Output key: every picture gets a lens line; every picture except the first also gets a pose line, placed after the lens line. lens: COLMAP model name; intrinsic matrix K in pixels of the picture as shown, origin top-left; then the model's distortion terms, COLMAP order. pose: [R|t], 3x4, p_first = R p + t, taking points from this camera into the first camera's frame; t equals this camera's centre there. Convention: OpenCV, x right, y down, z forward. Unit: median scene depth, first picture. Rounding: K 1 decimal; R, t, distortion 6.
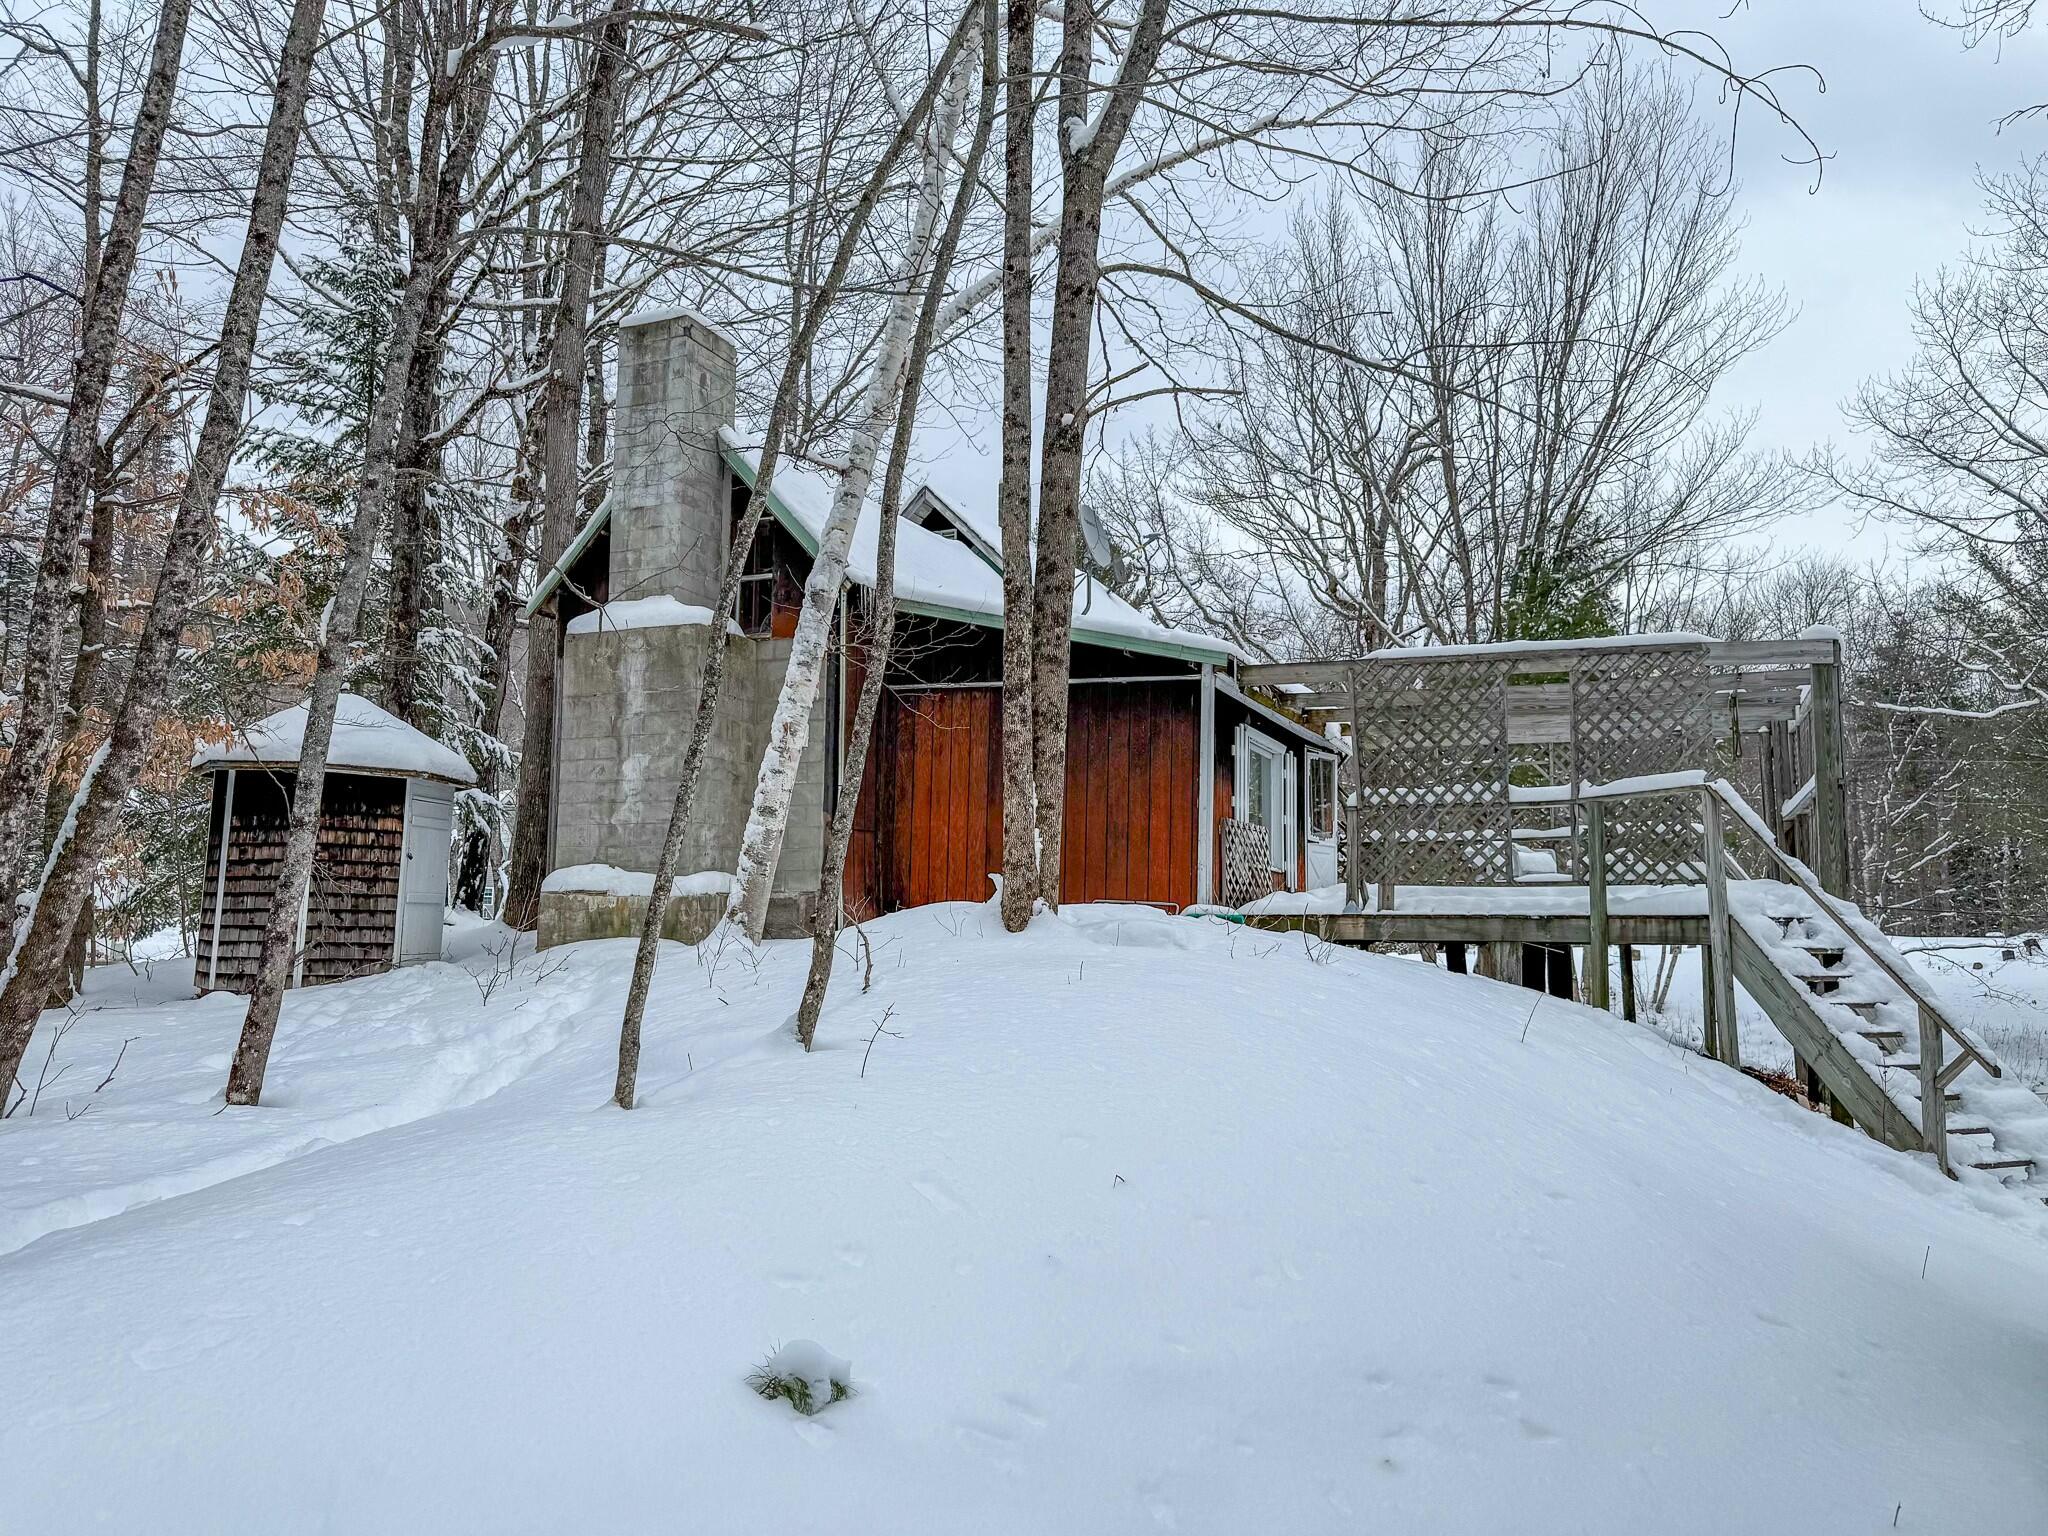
lens RADIAL K [[1580.3, 0, 1024.0], [0, 1580.3, 768.0], [0, 0, 1]] dist [0.157902, -0.245766]
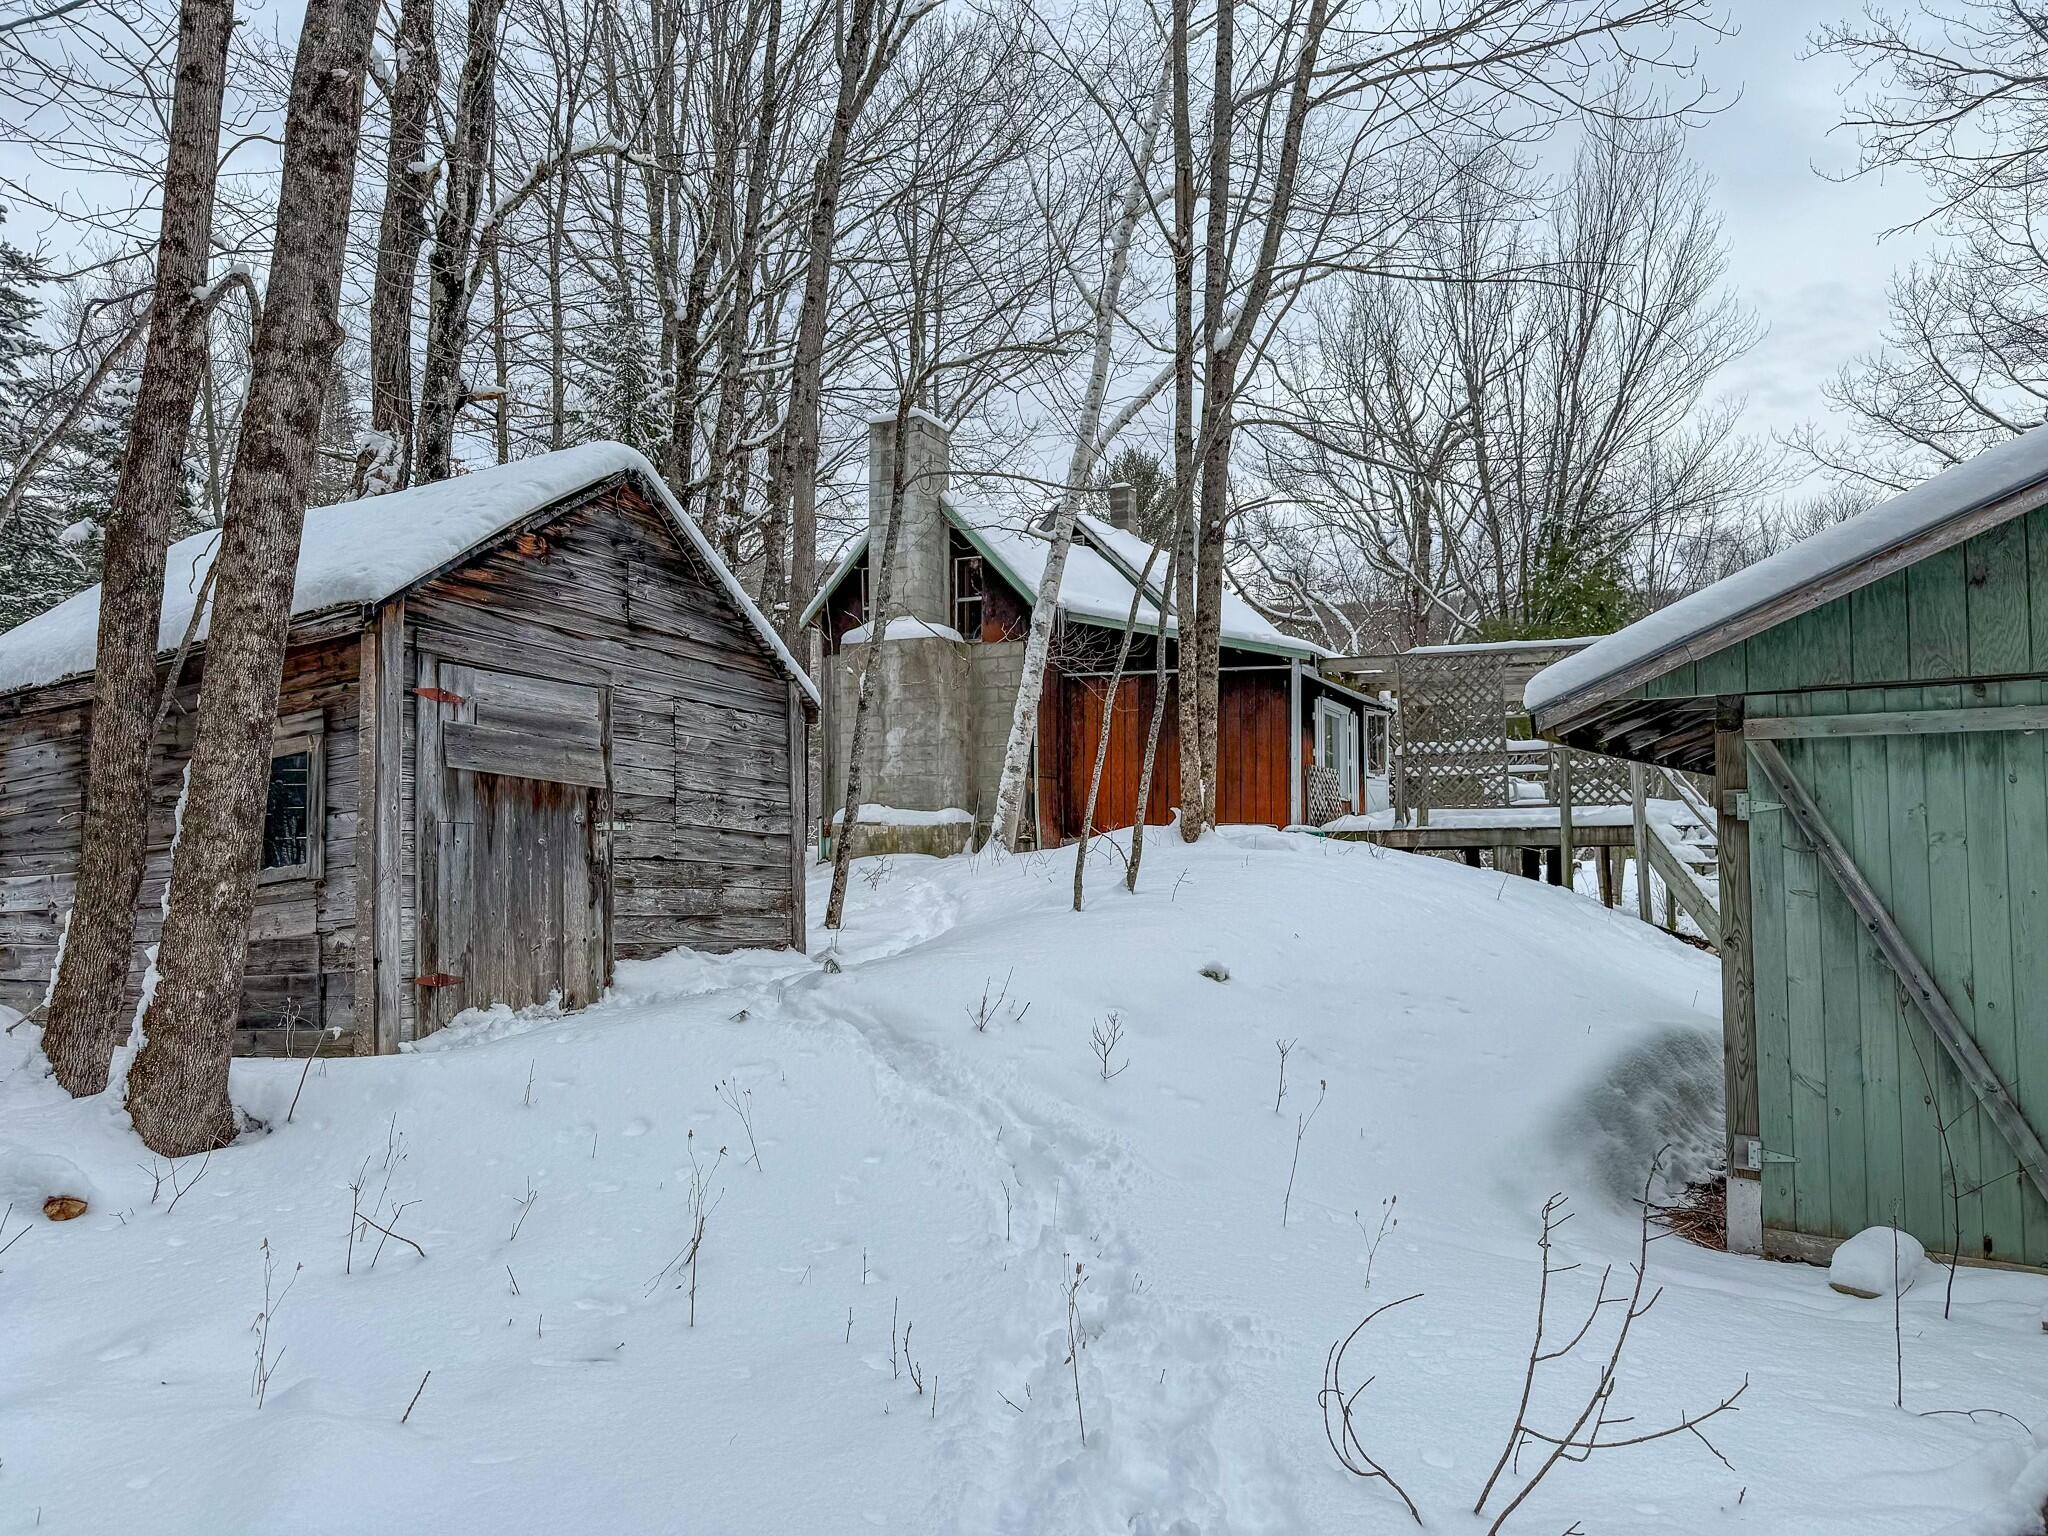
lens RADIAL K [[1450.5, 0, 1021.0], [0, 1450.5, 788.2], [0, 0, 1]] dist [0.085356, -0.125769]
pose [[0.998418, -0.018317, -0.053164, -0.059882], [0.021293, 0.998207, 0.055946, -0.024811], [0.052044, -0.056990, 0.997017, -0.306829]]
